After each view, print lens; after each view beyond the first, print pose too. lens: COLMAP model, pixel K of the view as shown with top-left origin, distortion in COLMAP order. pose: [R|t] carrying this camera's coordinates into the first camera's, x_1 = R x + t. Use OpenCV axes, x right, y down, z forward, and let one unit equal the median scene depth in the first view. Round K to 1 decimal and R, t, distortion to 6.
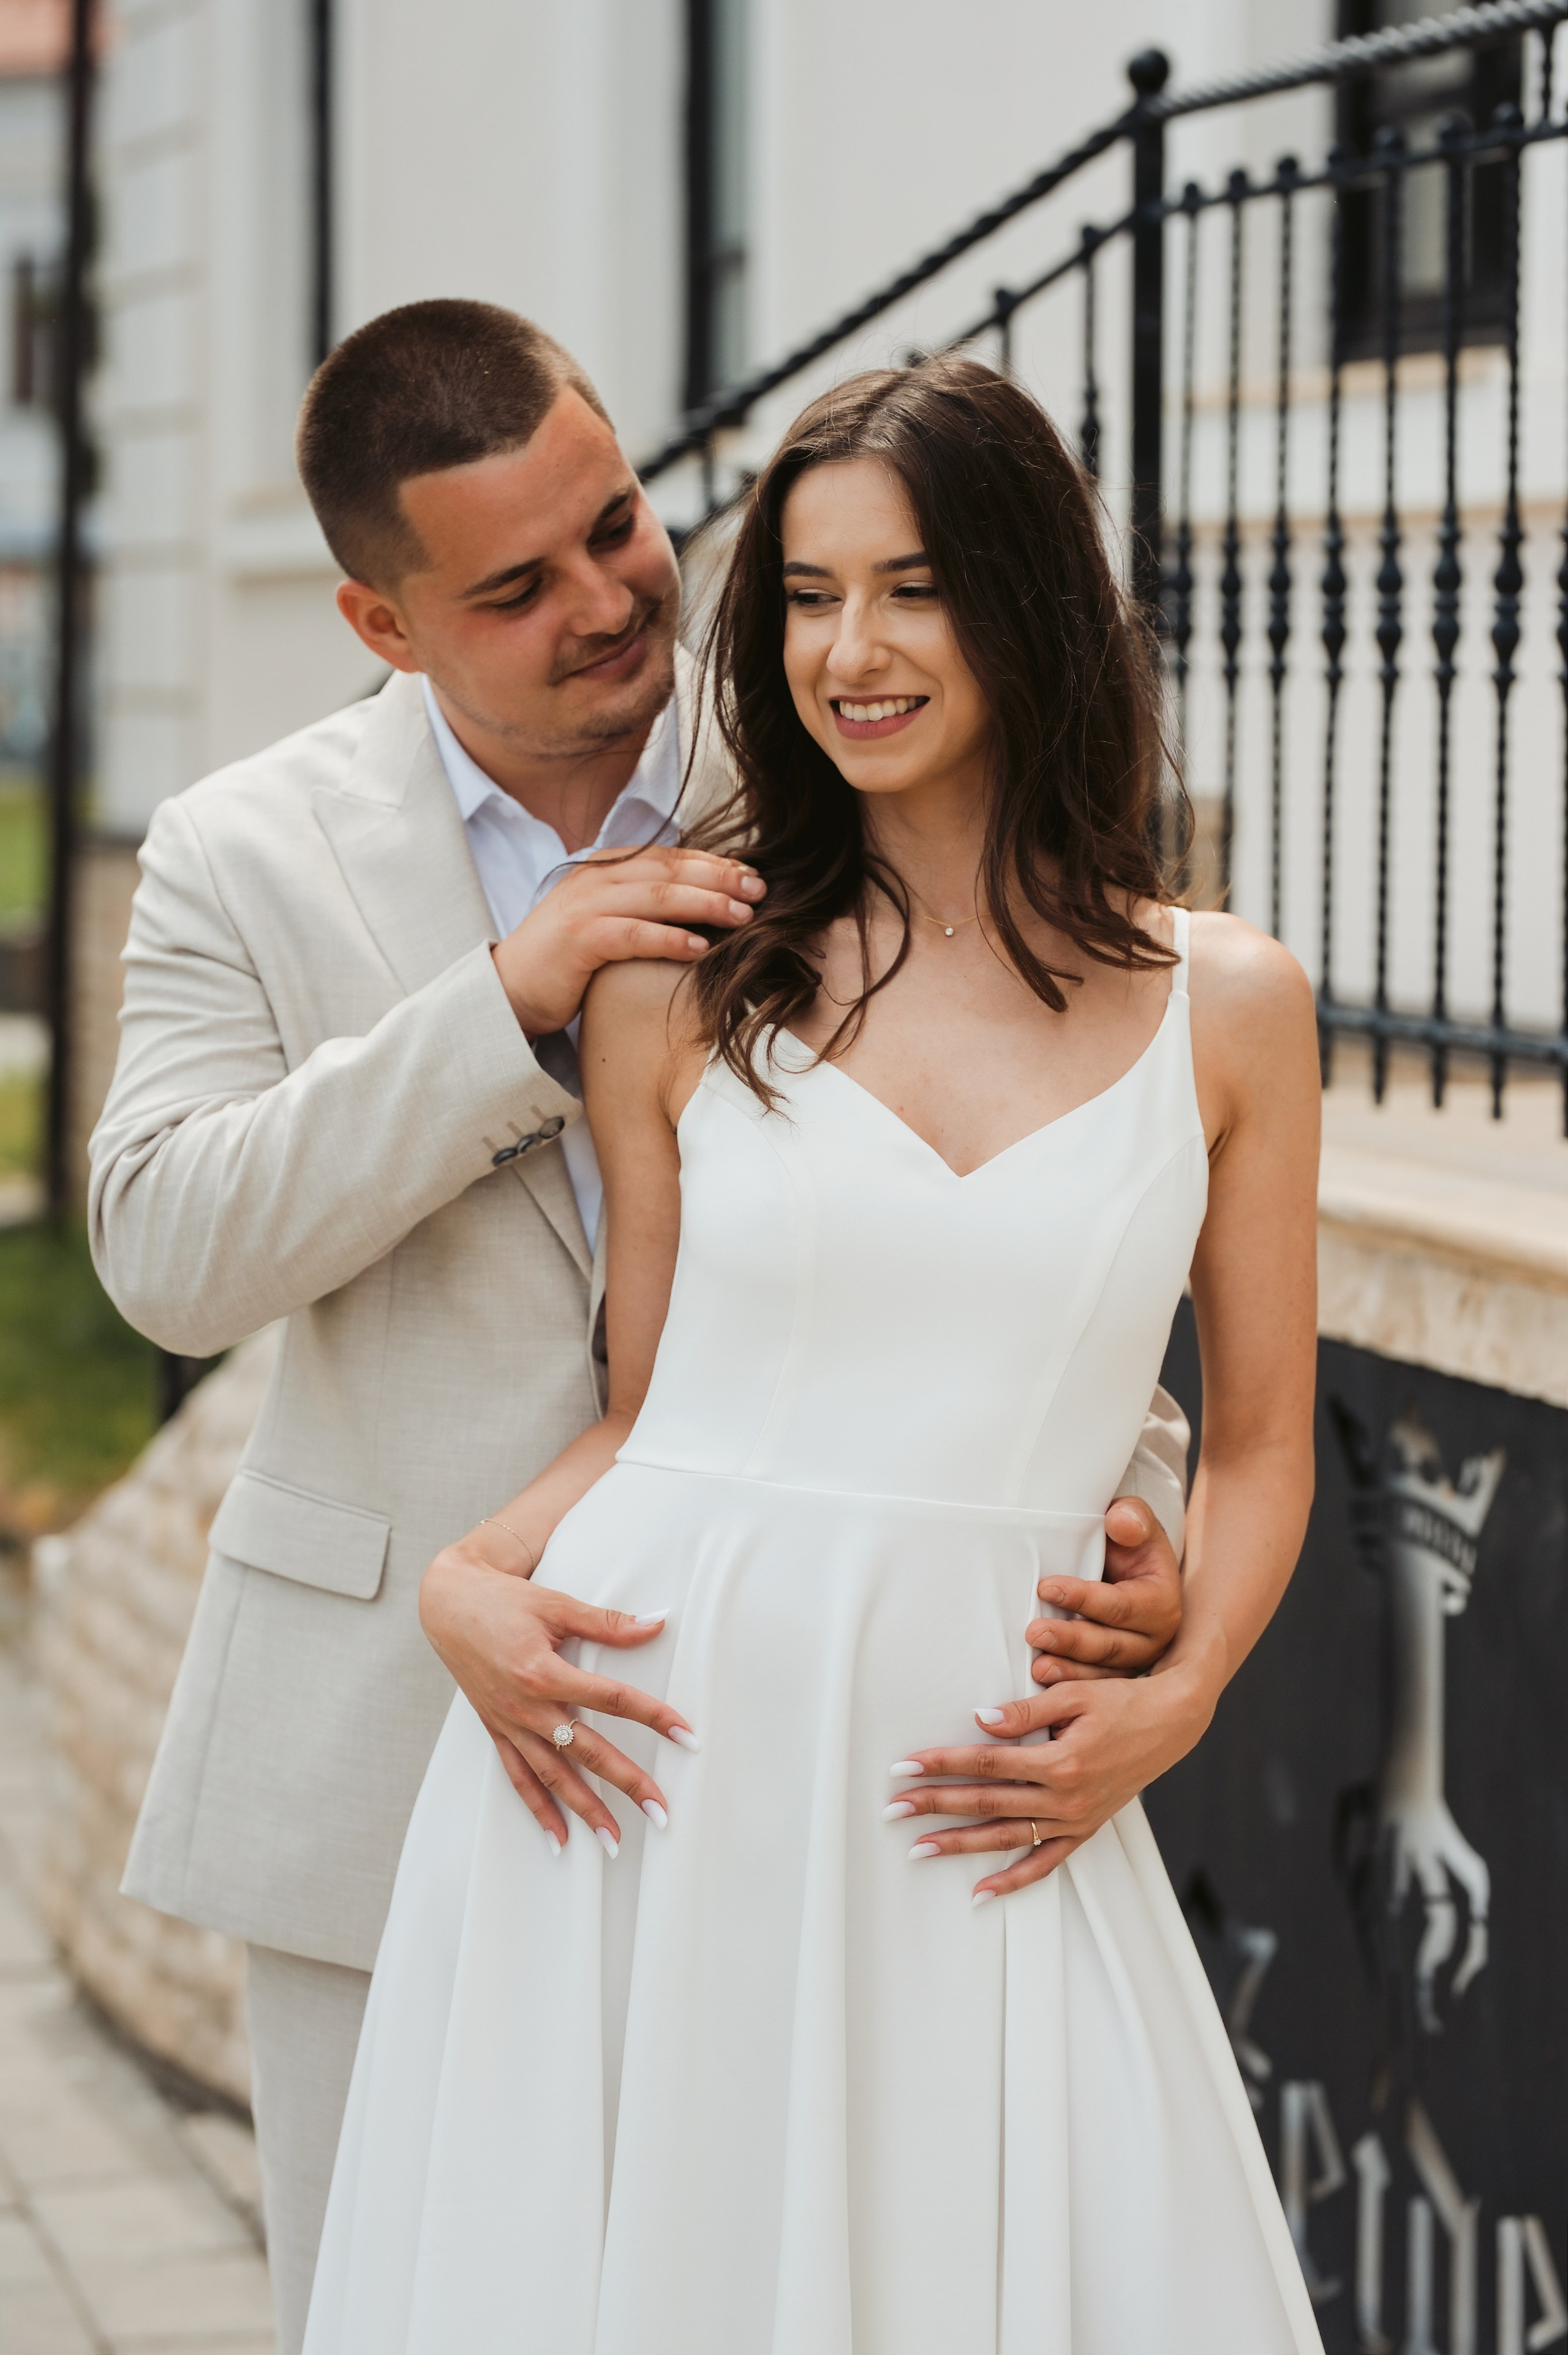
lens RADIAL K [[5619.1, 0, 840.4], [0, 5619.1, 1146.7], [0, 0, 1]] dist [-0.009124, -0.432113]
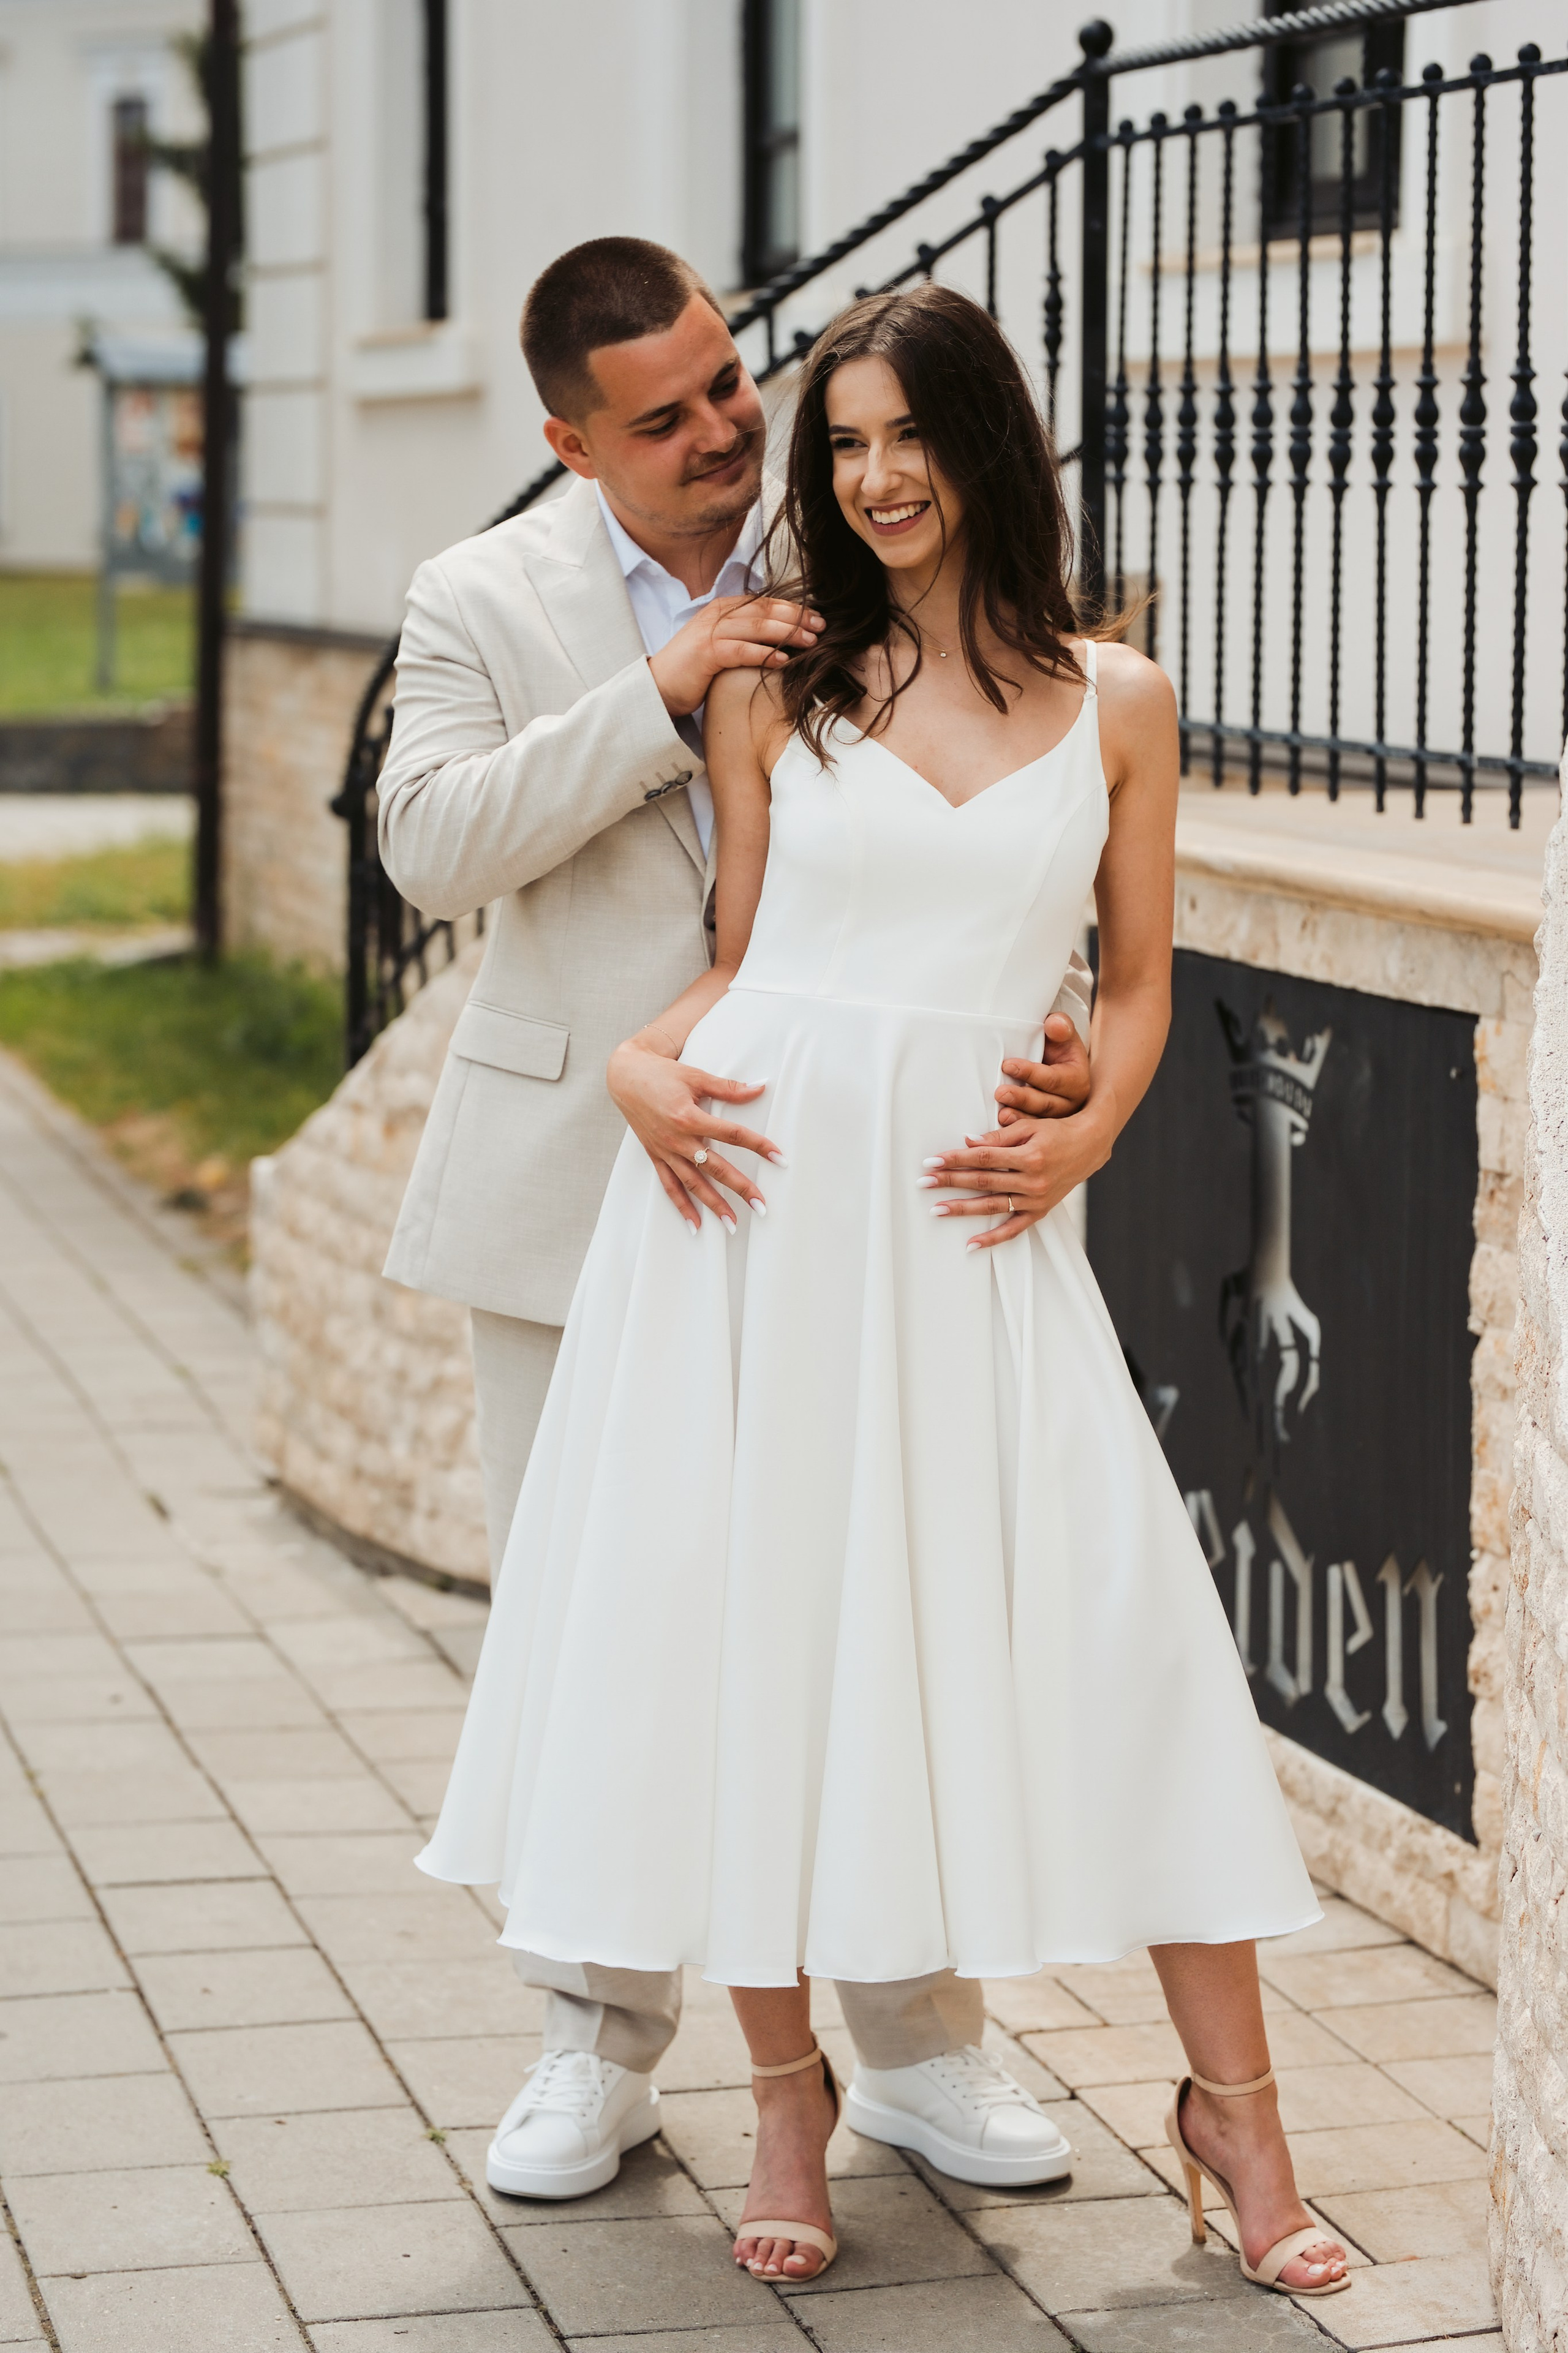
lens RADIAL K [[5382.6, 0, 944.1], [0, 5382.6, 1456.2], [0, 0, 1]] dist [0.020161, -0.437905]
pose [[0.999864, -0.000027, 0.016512, -0.004154], [-0.001500, 0.995716, 0.092449, 0.034748], [-0.016444, -0.092461, 0.995580, -0.373125]]
